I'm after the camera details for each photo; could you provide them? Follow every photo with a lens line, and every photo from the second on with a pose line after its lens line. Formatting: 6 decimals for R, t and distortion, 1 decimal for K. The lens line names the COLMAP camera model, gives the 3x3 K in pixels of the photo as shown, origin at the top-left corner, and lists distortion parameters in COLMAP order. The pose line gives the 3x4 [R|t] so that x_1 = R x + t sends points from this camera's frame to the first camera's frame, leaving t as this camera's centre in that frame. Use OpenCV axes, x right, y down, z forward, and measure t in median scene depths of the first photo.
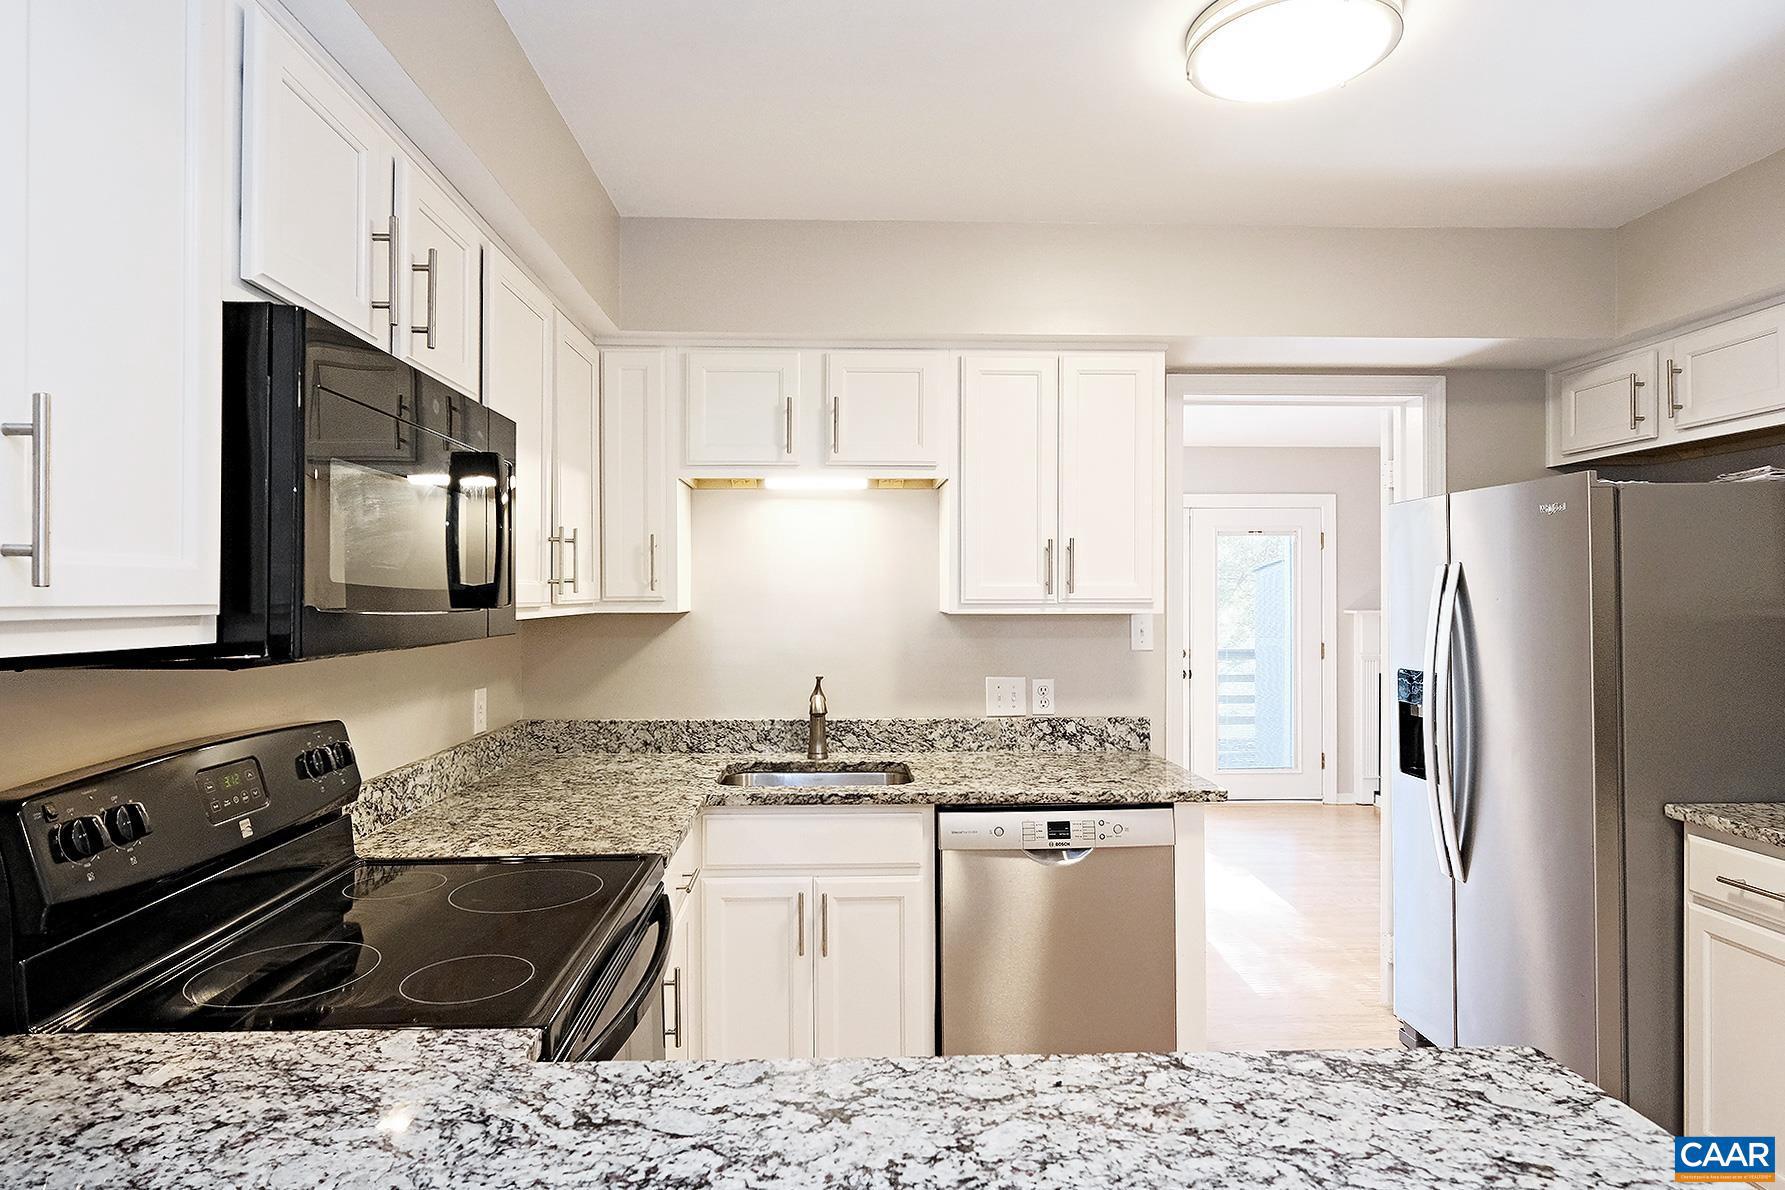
lens RADIAL K [[996.3, 0, 866.3], [0, 996.3, 596.5], [0, 0, 1]] dist [-0.006532, 0.000434]
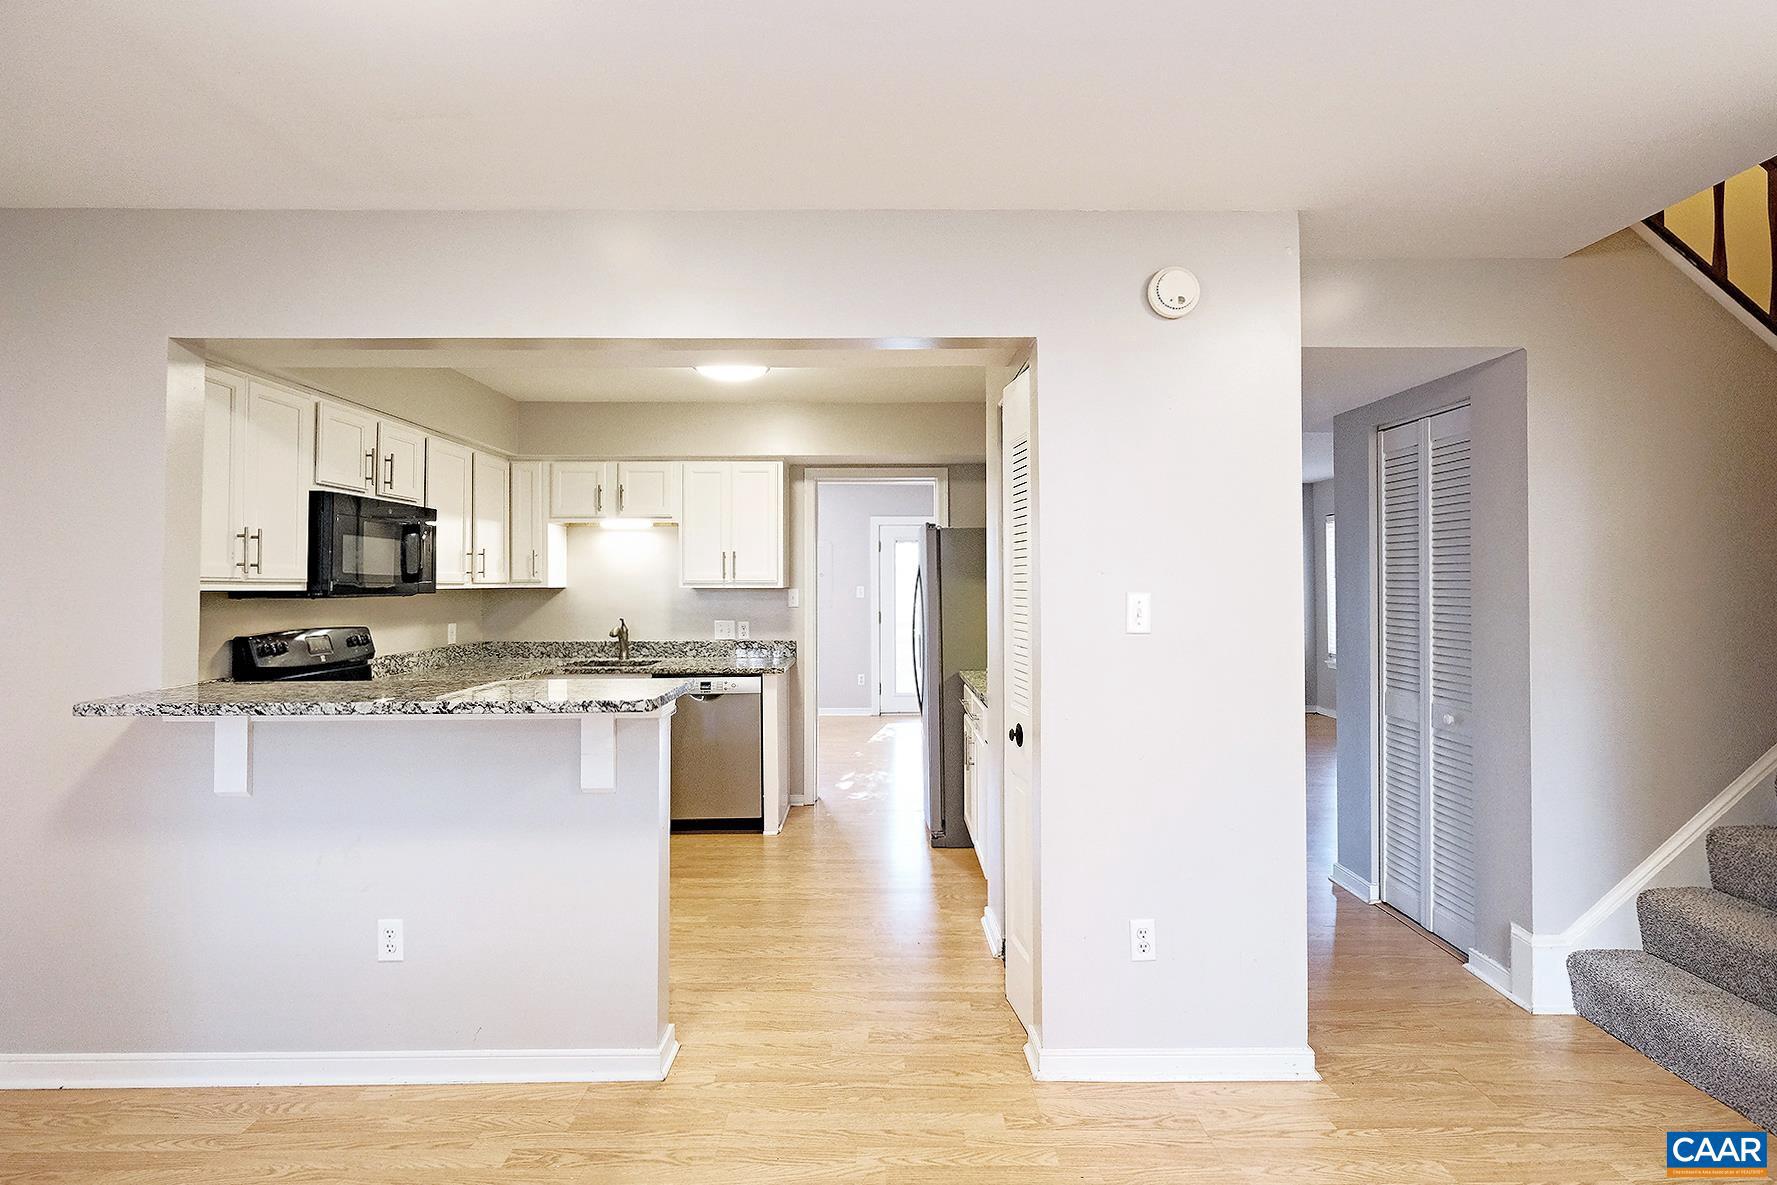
lens RADIAL K [[828.4, 0, 886.2], [0, 828.4, 572.3], [0, 0, 1]] dist [0.001687, 0.000100]
pose [[0.999728, -0.001796, -0.023235, 0.632729], [0.001438, 0.999881, -0.015392, 0.014144], [0.023260, 0.015354, 0.999612, -0.814057]]
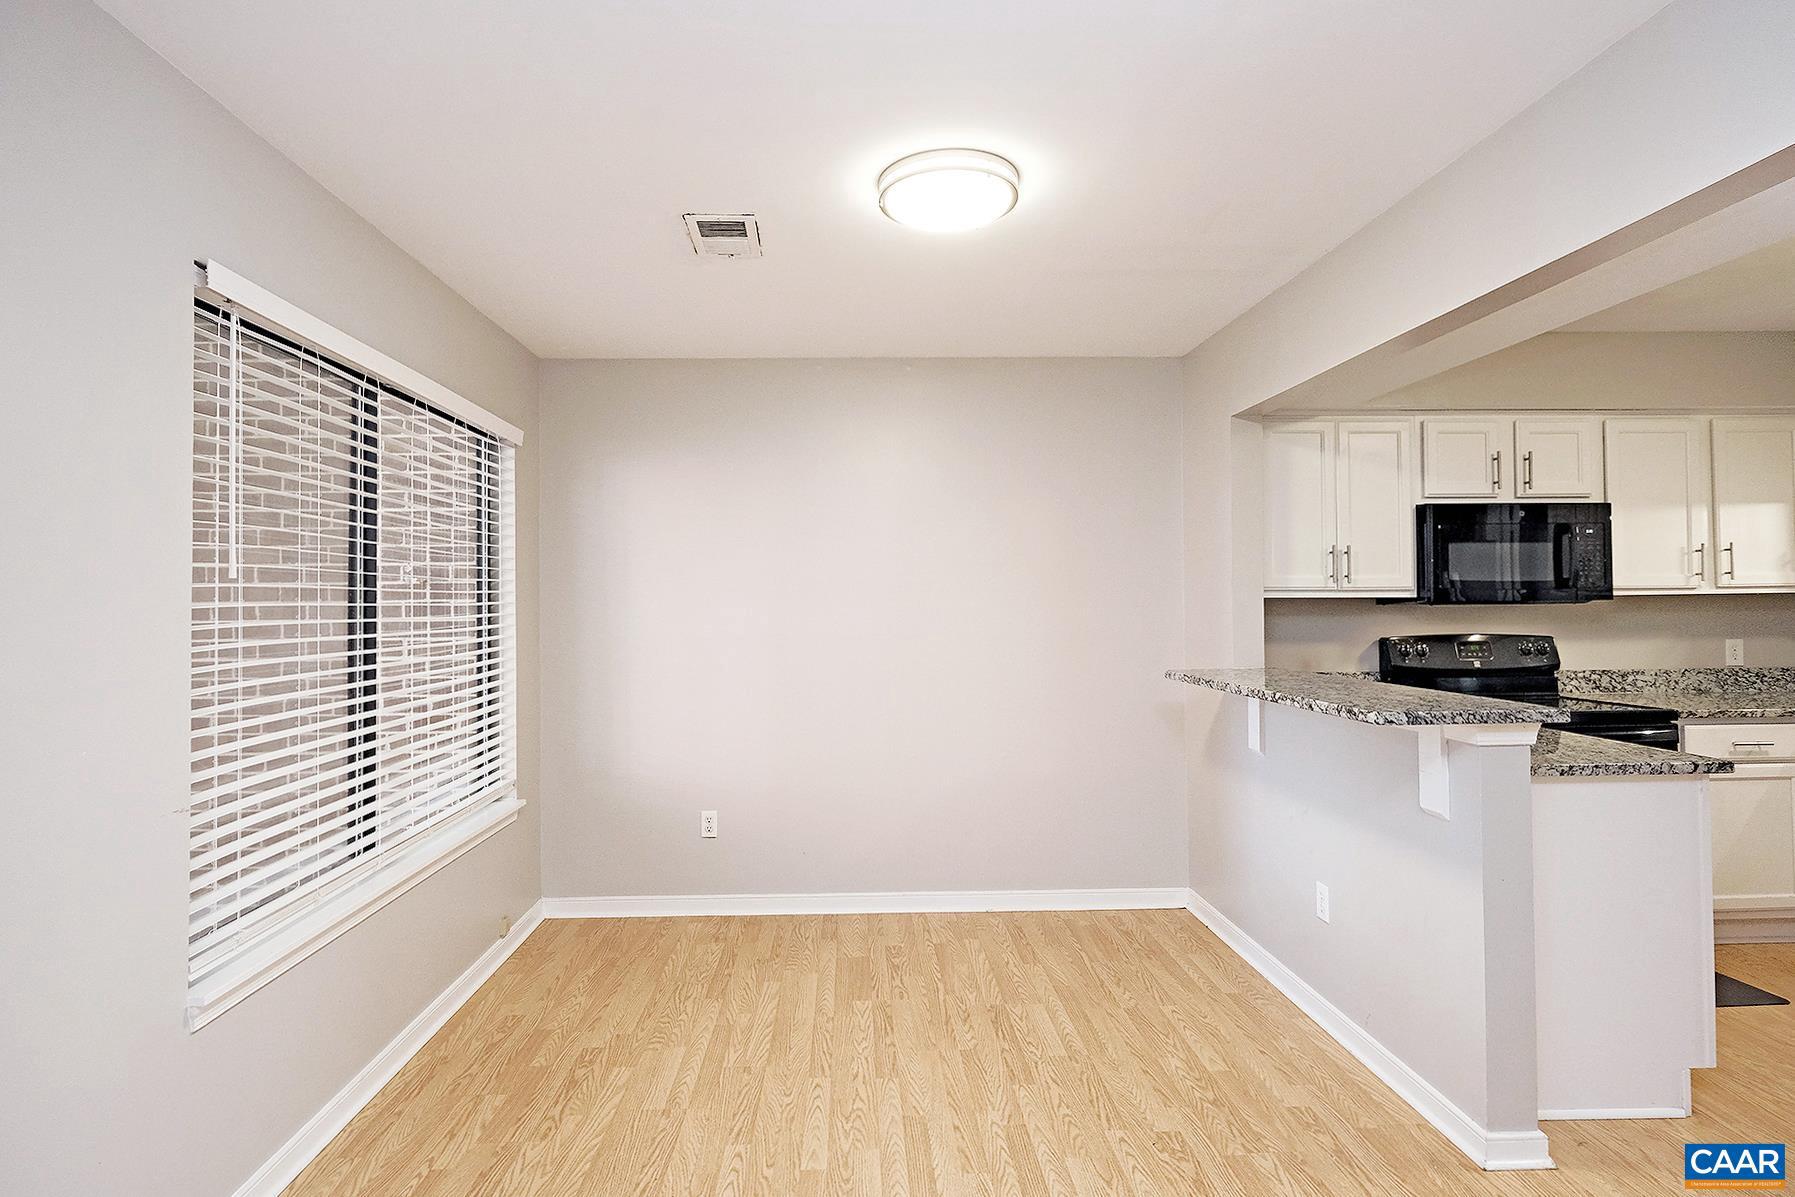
lens RADIAL K [[917.4, 0, 871.6], [0, 917.4, 584.5], [0, 0, 1]] dist [-0.001448, -0.000095]
pose [[-0.000218, -0.018709, -0.999825, 1.241875], [0.009032, 0.999784, -0.018710, 0.020245], [0.999959, -0.009034, -0.000049, -0.466214]]
